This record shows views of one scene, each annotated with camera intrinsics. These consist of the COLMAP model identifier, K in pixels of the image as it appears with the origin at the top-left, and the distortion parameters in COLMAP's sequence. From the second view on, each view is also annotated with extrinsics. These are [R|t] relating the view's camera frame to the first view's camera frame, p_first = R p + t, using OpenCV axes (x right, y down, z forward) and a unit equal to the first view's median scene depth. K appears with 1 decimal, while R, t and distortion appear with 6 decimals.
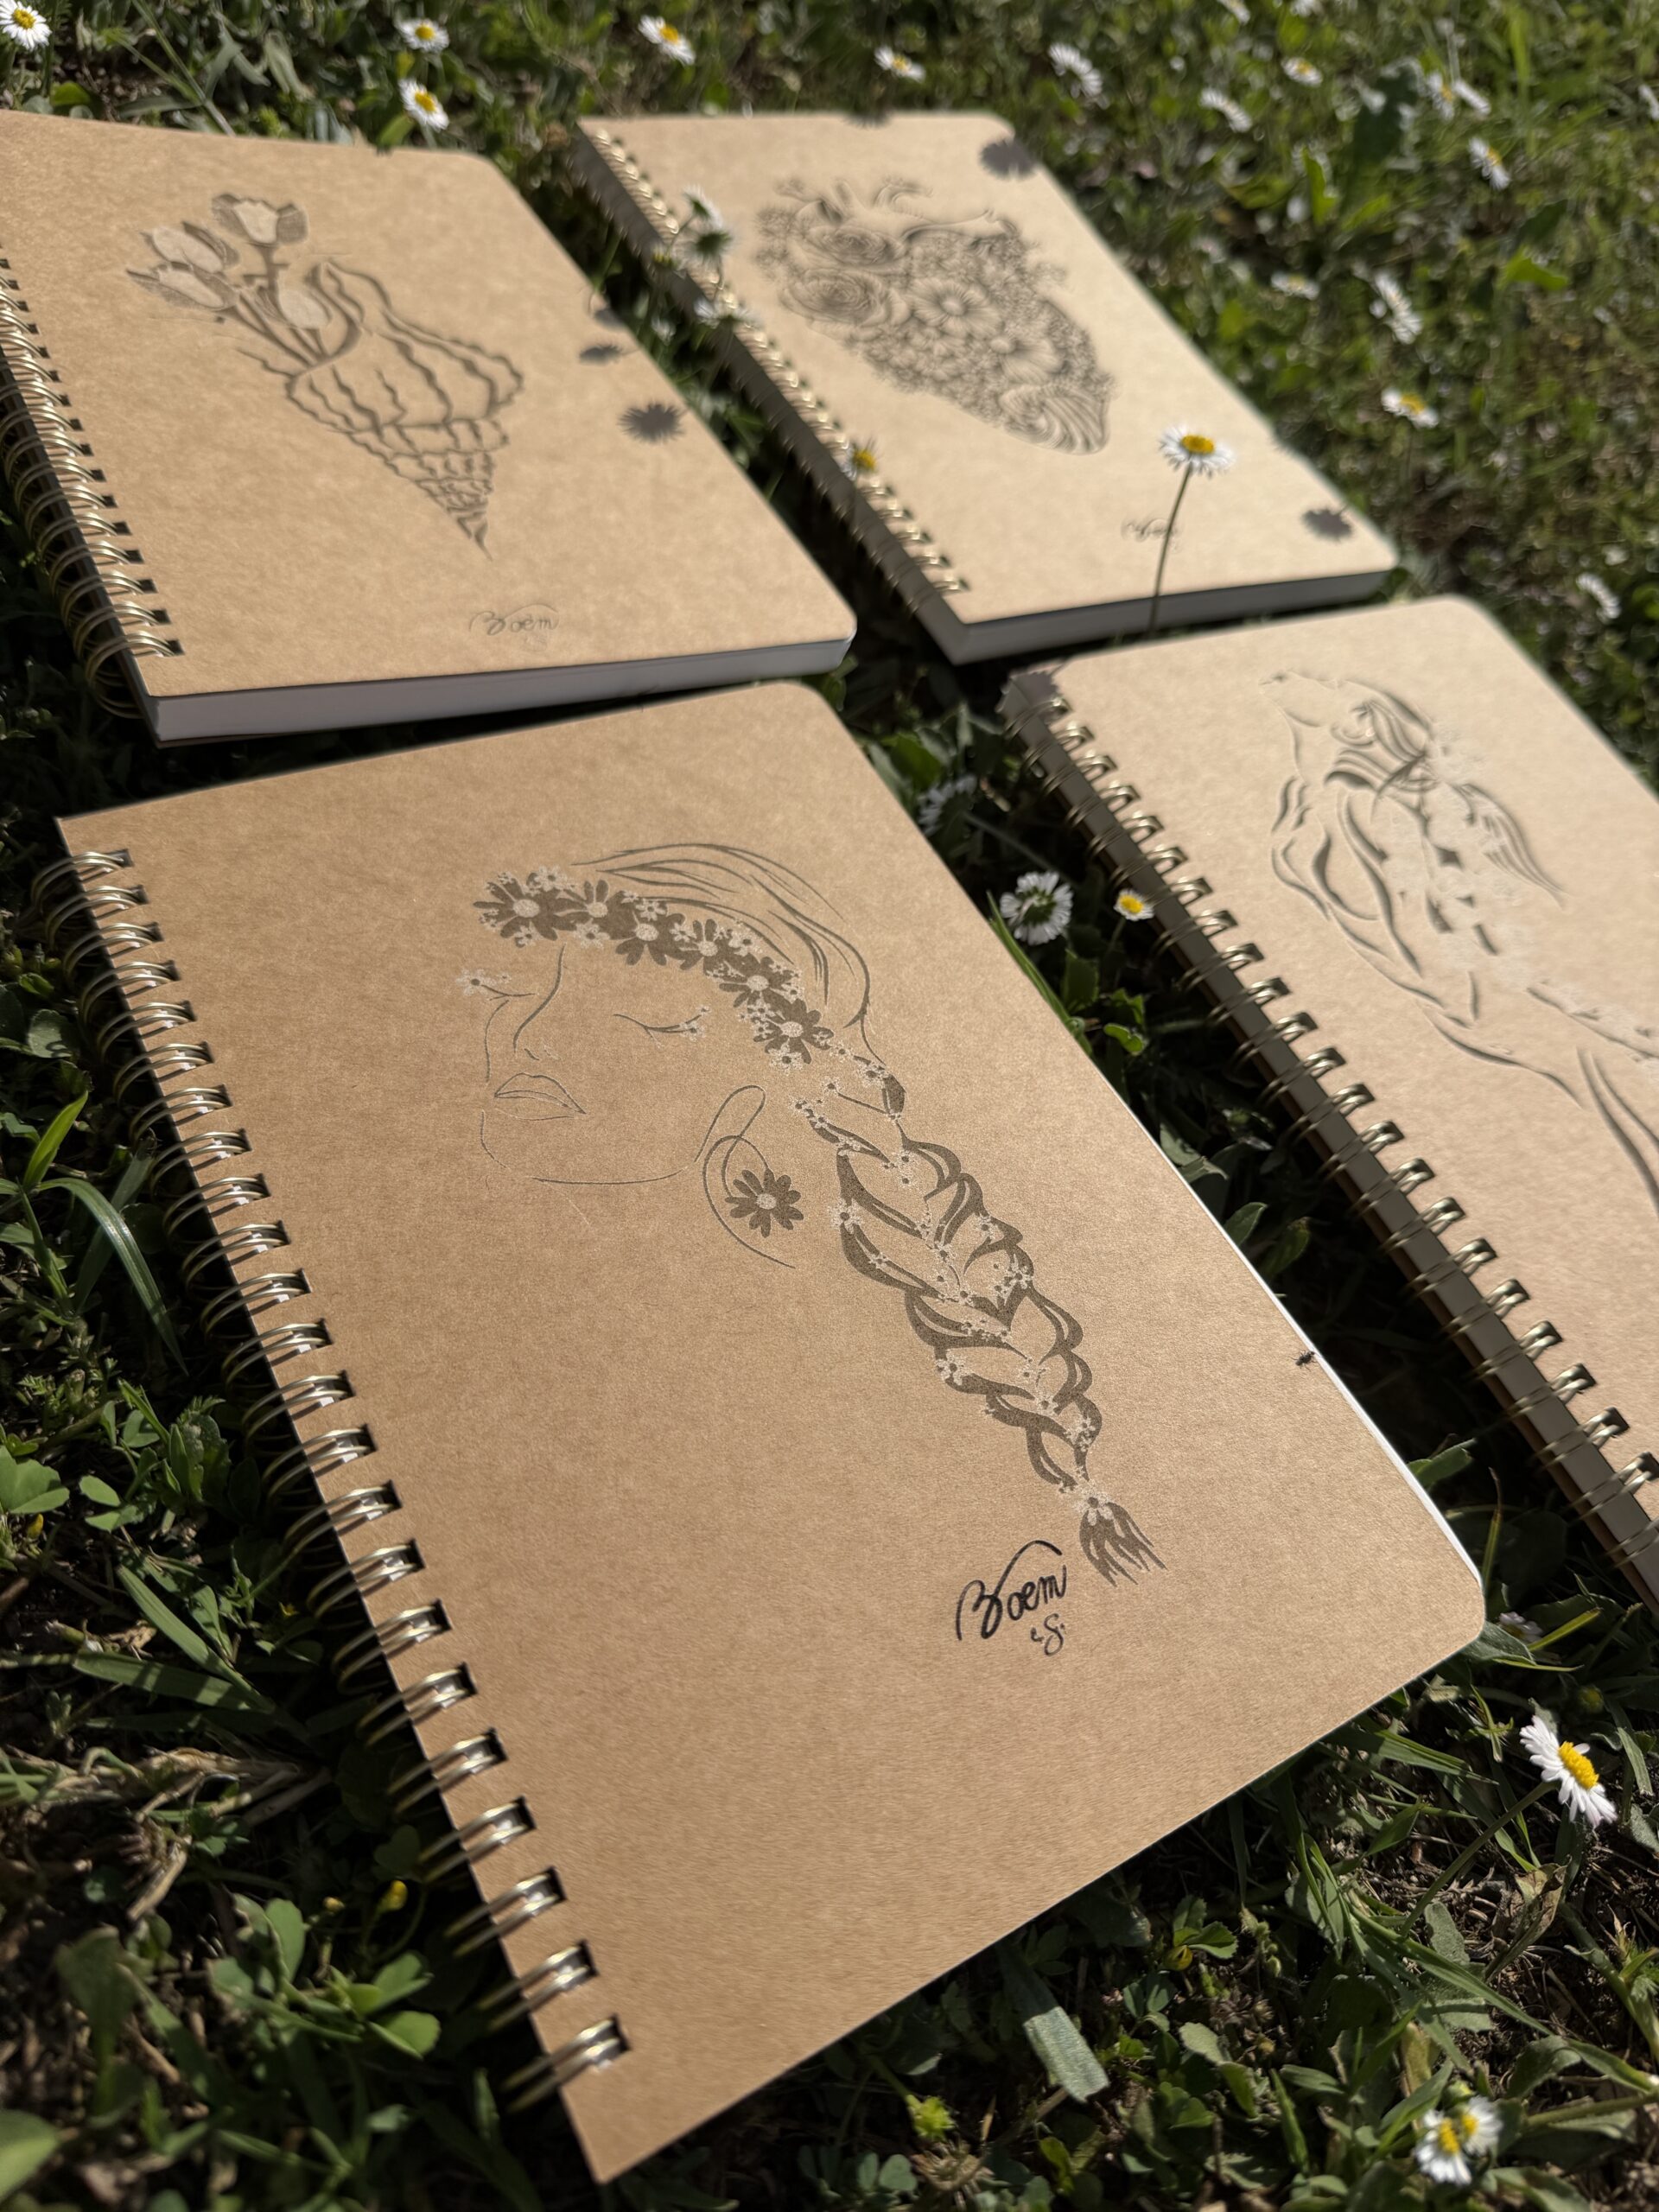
lens RADIAL K [[1620.6, 0, 815.3], [0, 1620.6, 1076.5], [0, 0, 1]] dist [0.043035, -0.061541]
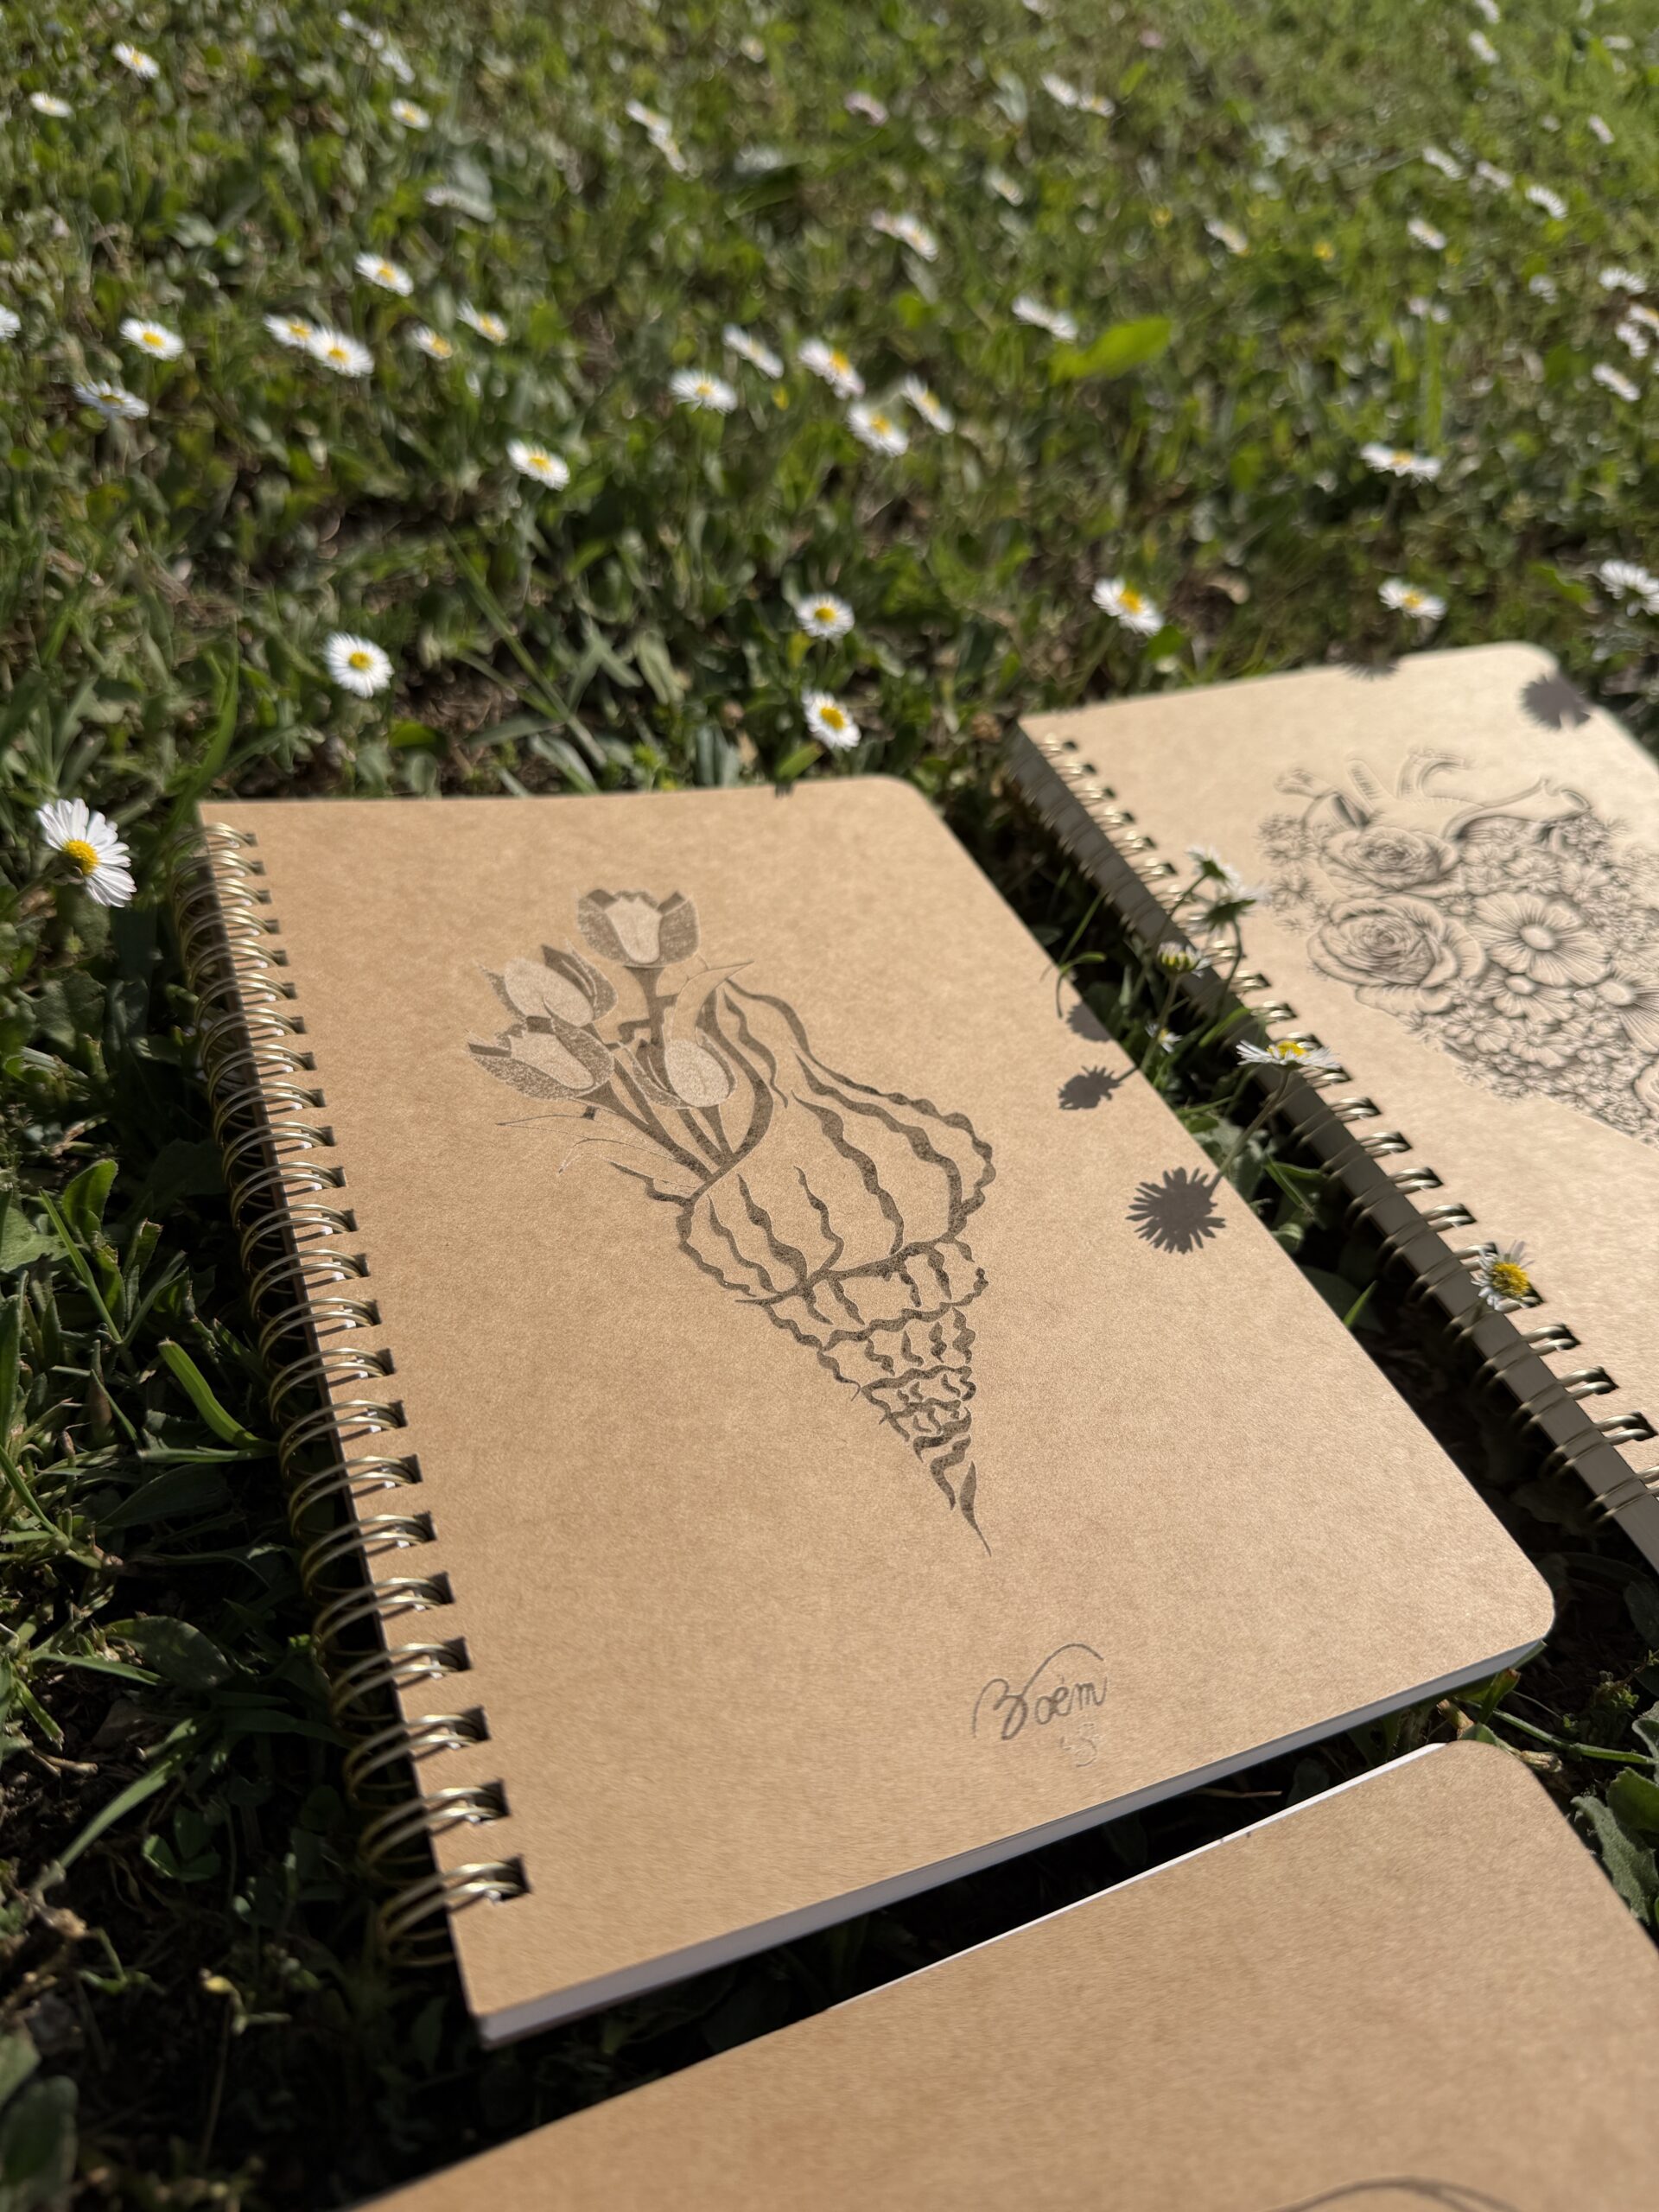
lens RADIAL K [[1620.6, 0, 820.8], [0, 1620.6, 1104.3], [0, 0, 1]] dist [0.043035, -0.061541]
pose [[0.986052, -0.011158, -0.166065, -0.116387], [-0.014099, 0.988565, -0.150137, -0.293751], [0.165841, 0.150385, 0.974618, 0.253212]]
